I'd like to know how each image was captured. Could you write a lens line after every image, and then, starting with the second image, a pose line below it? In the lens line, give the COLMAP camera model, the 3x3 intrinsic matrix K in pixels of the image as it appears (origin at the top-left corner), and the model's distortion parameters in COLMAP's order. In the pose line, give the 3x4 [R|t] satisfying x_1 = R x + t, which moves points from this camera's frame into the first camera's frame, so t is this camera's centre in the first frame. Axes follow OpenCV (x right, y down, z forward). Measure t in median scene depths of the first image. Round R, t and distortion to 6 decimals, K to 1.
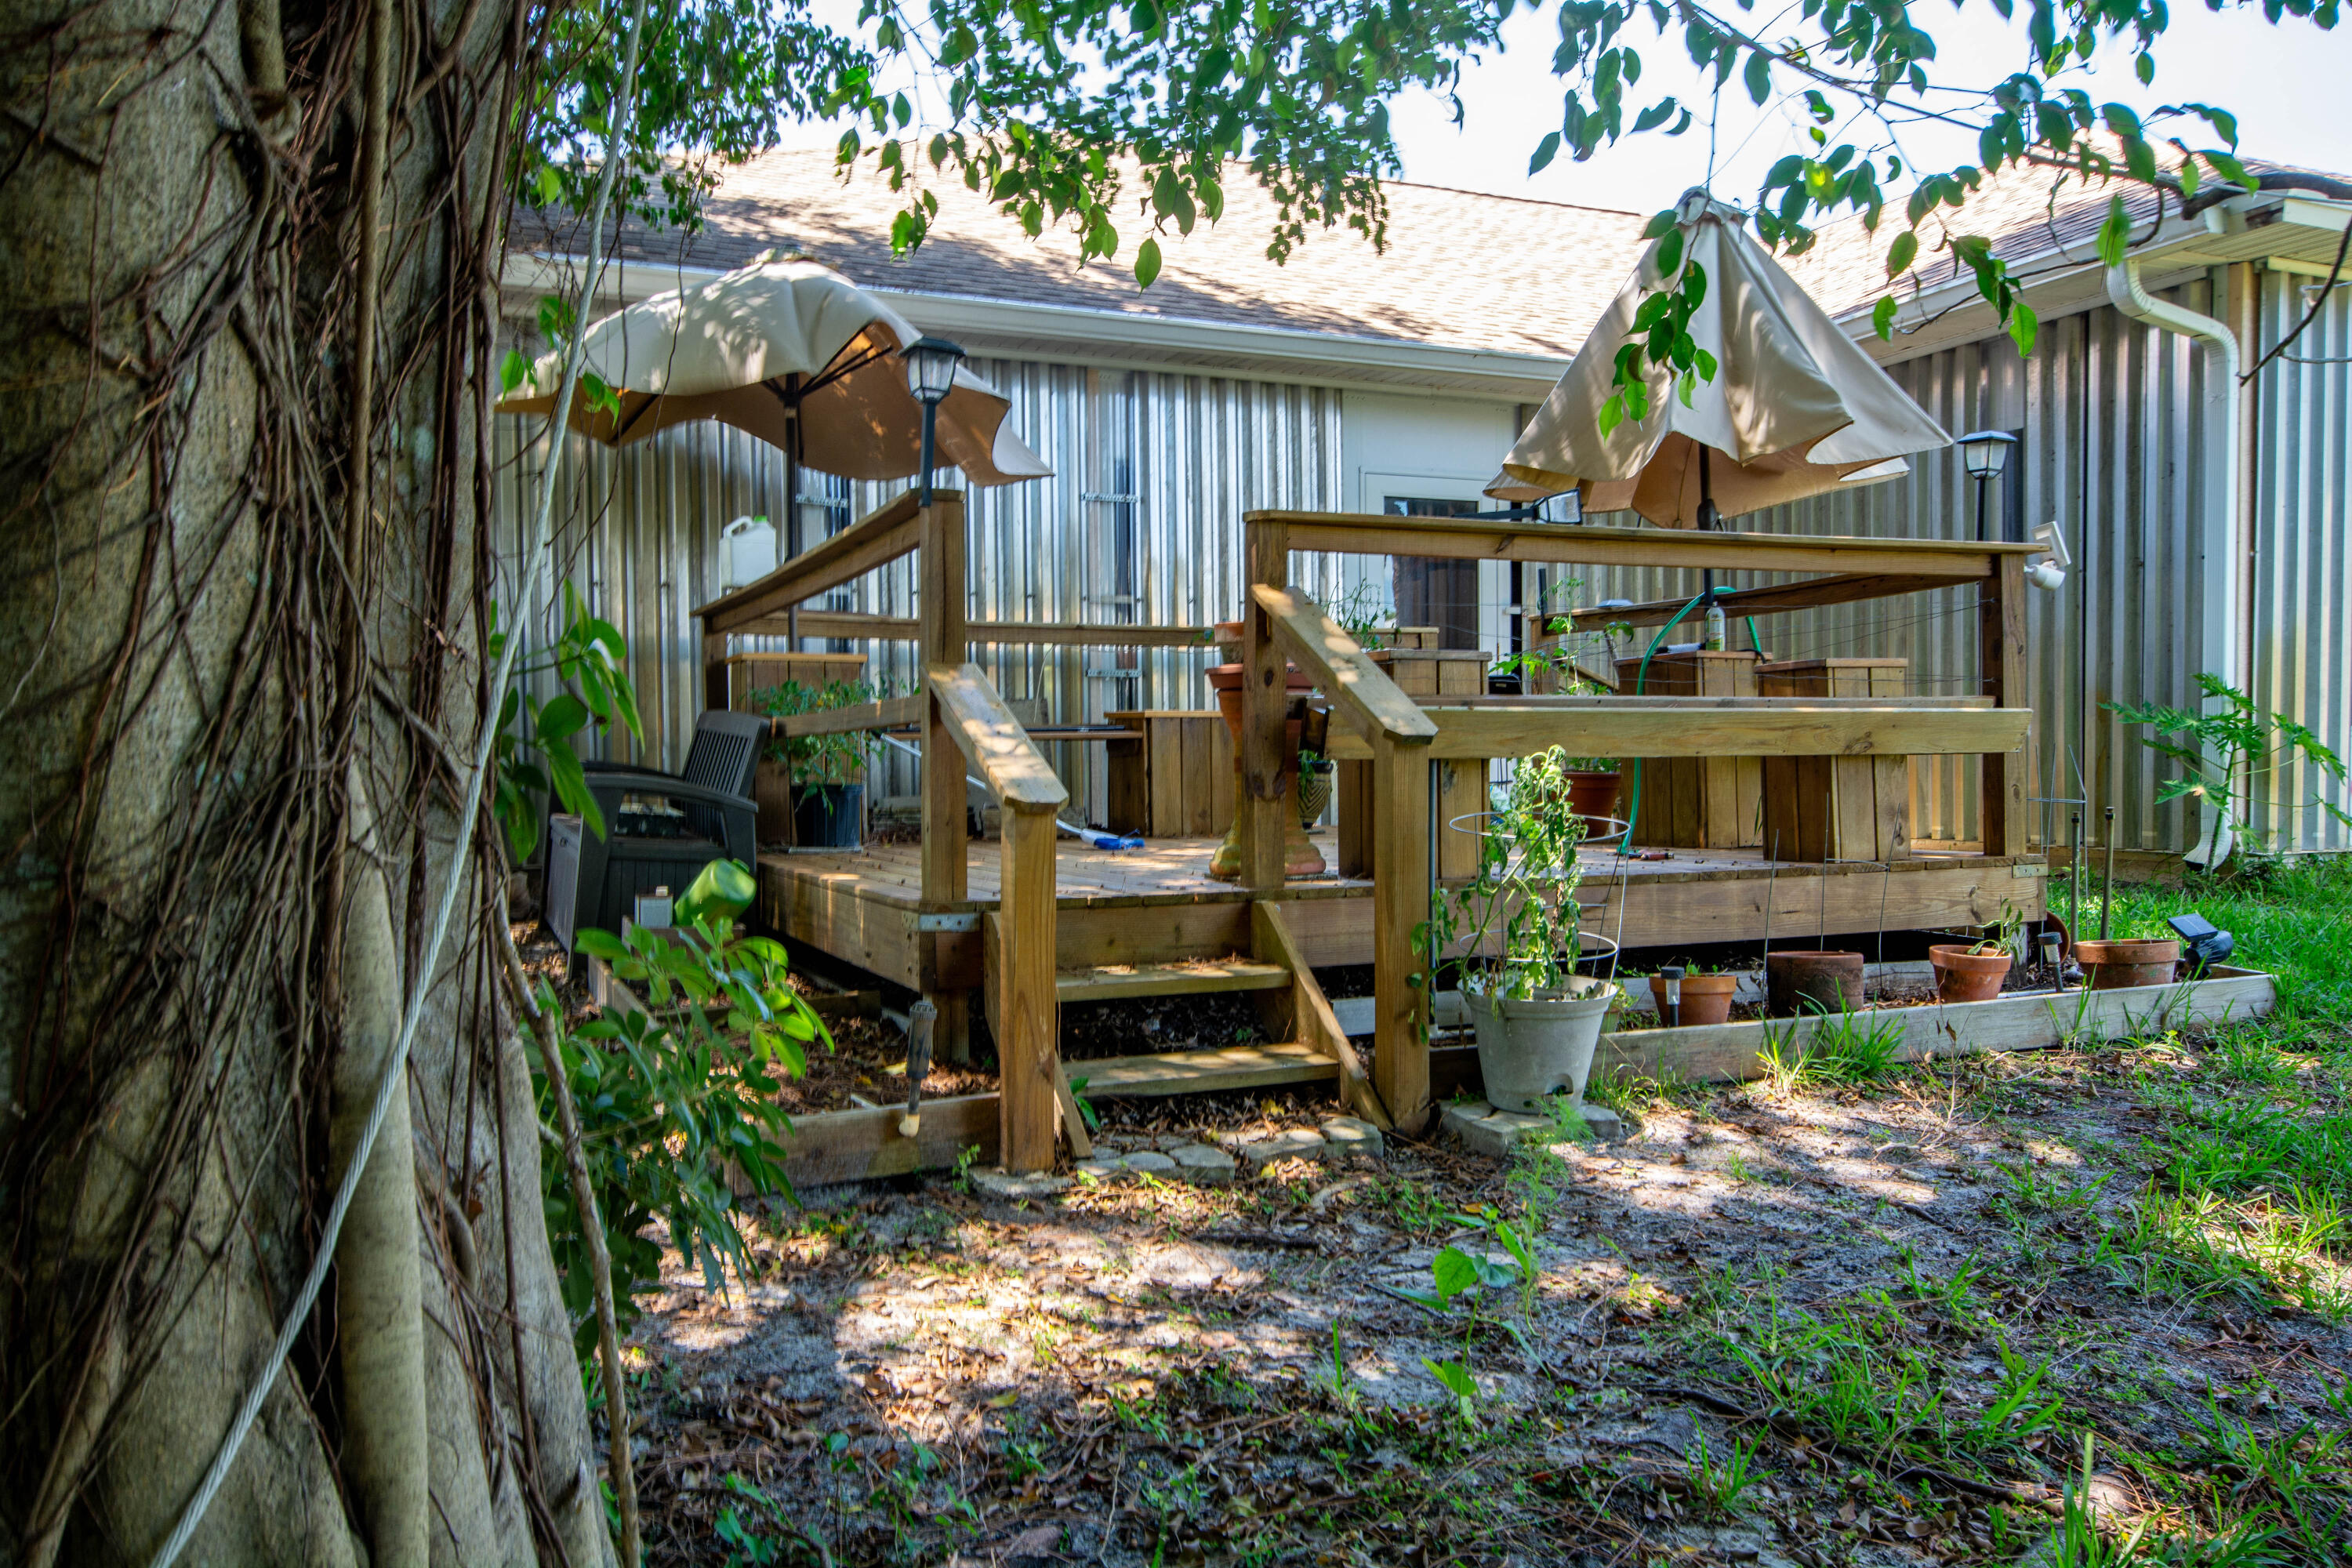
lens RADIAL K [[1657.4, 0, 1165.7], [0, 1657.4, 784.8], [0, 0, 1]] dist [-0.005126, -0.004377]
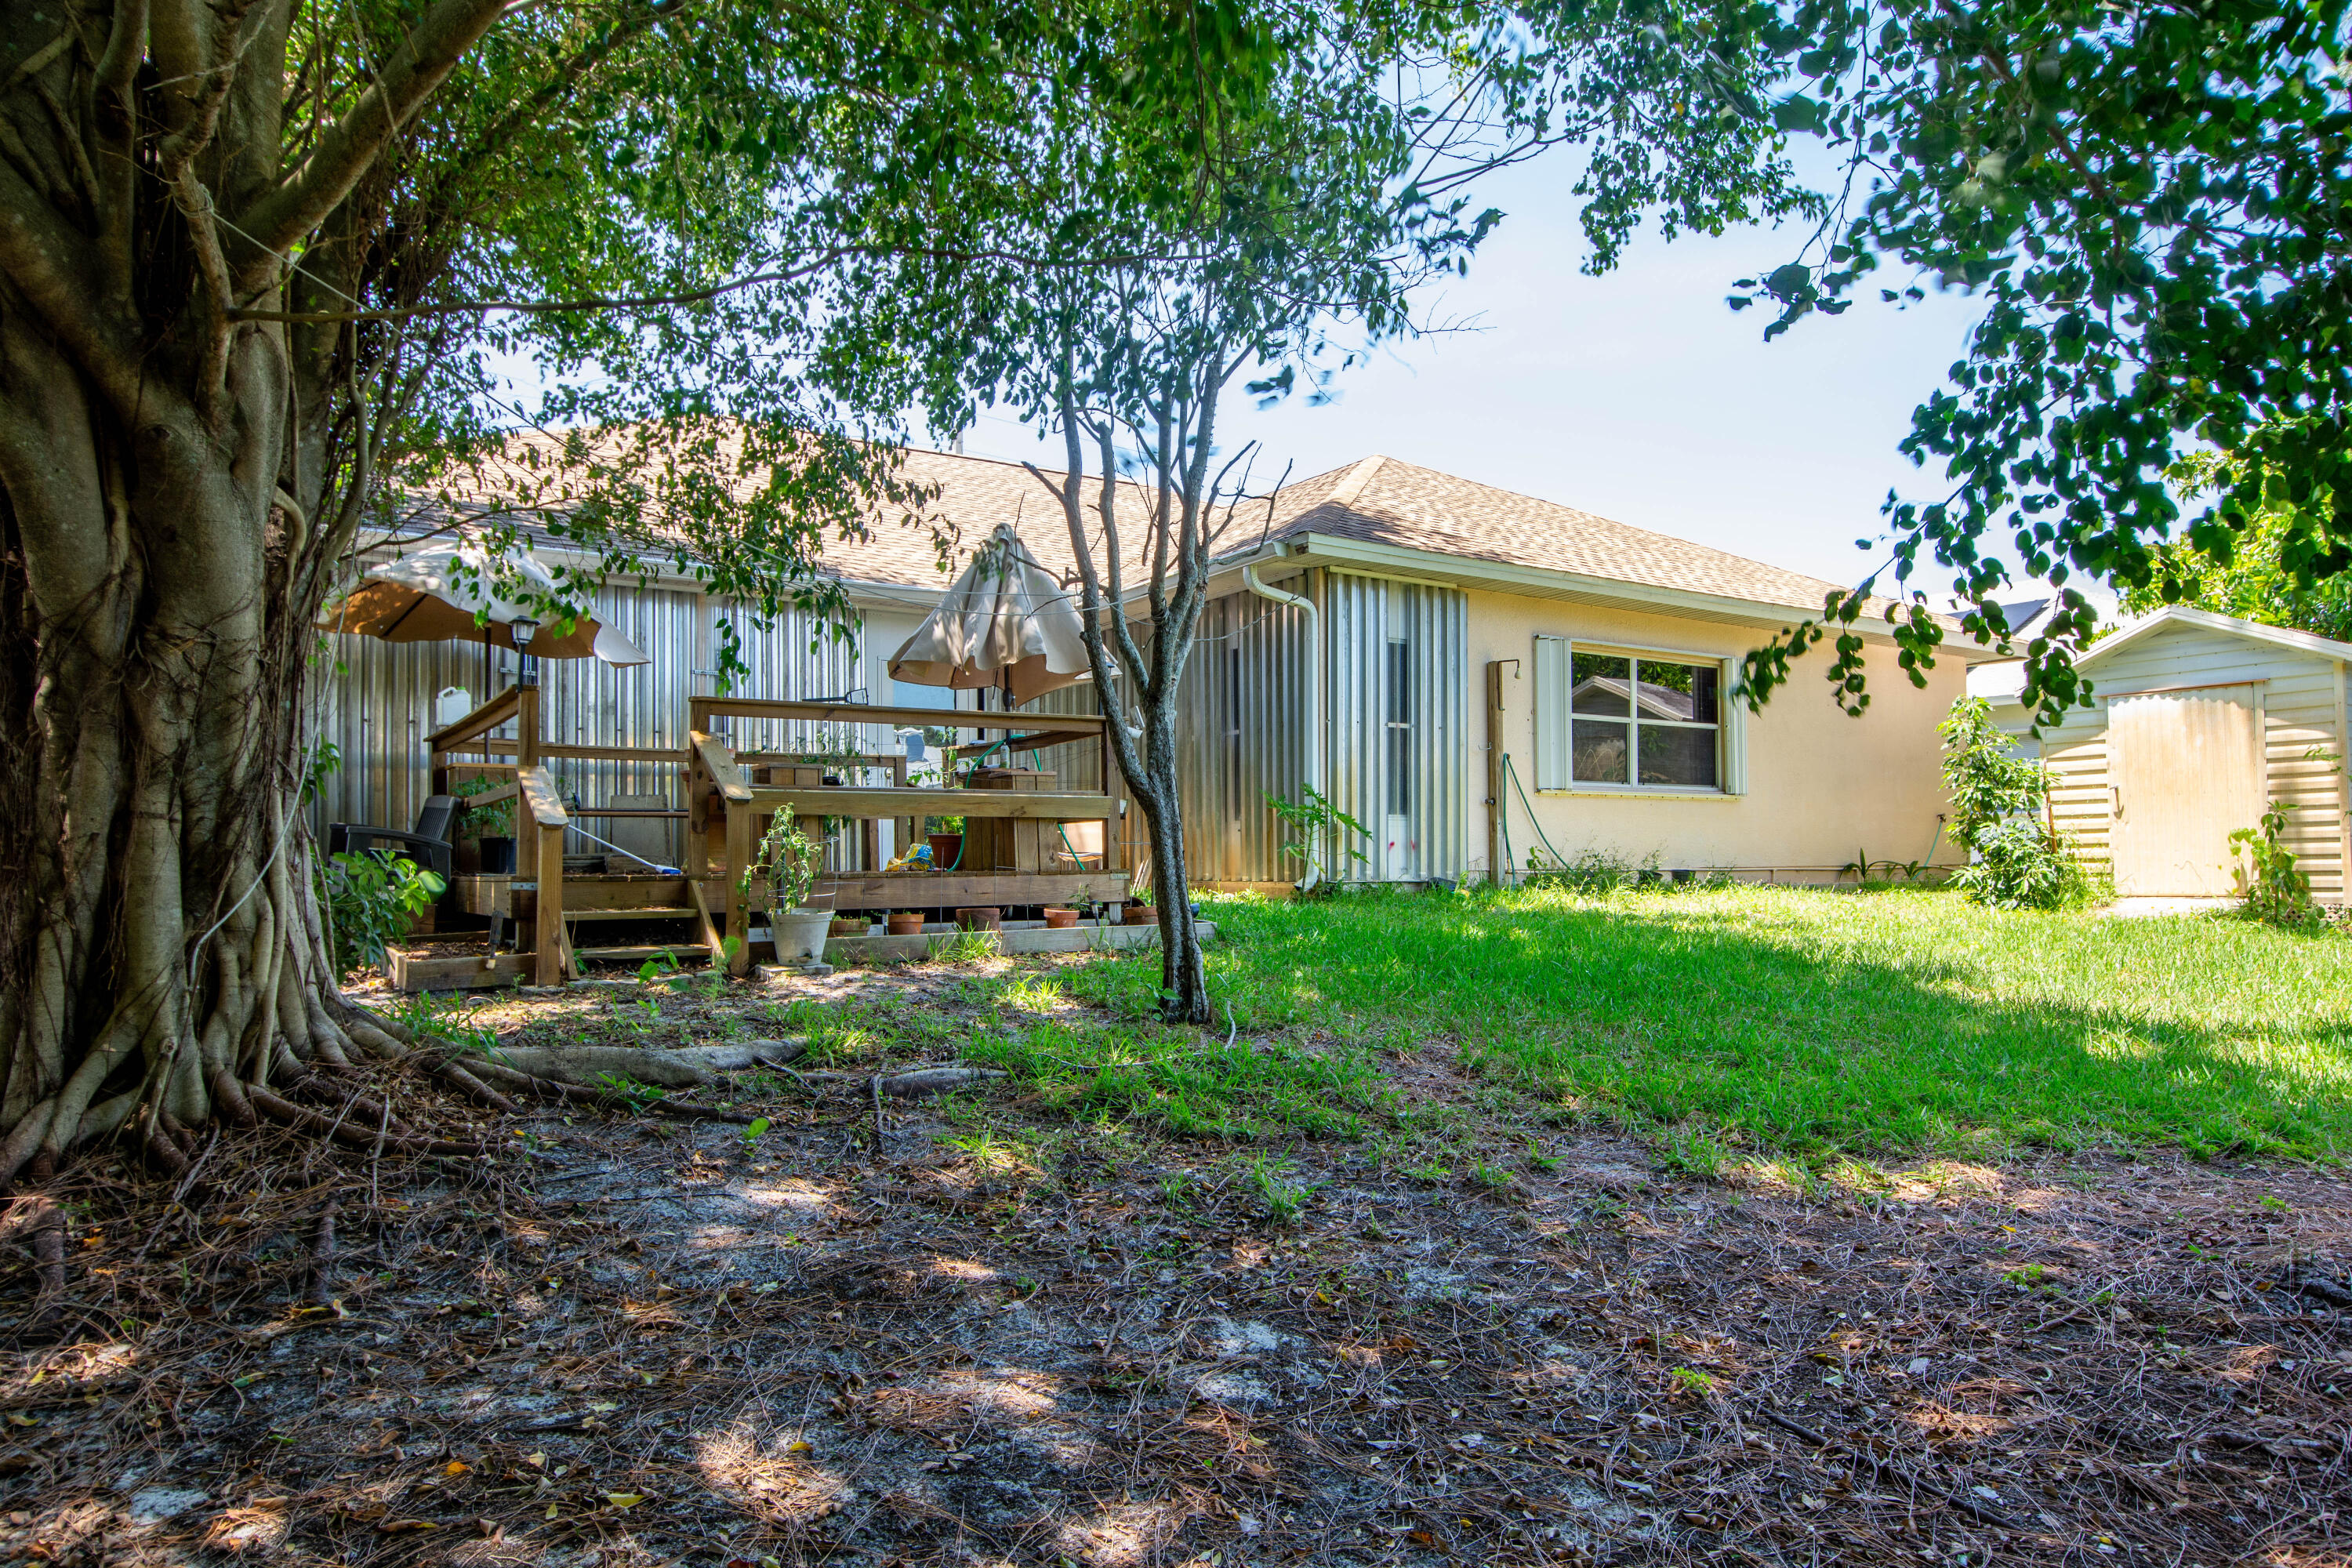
lens RADIAL K [[1269.5, 0, 1116.3], [0, 1269.5, 821.7], [0, 0, 1]] dist [-0.037333, 0.000804]
pose [[0.980661, 0.004585, 0.195662, 0.103192], [0.003802, 0.999091, -0.042468, 0.024968], [-0.195679, 0.042391, 0.979751, -0.258932]]
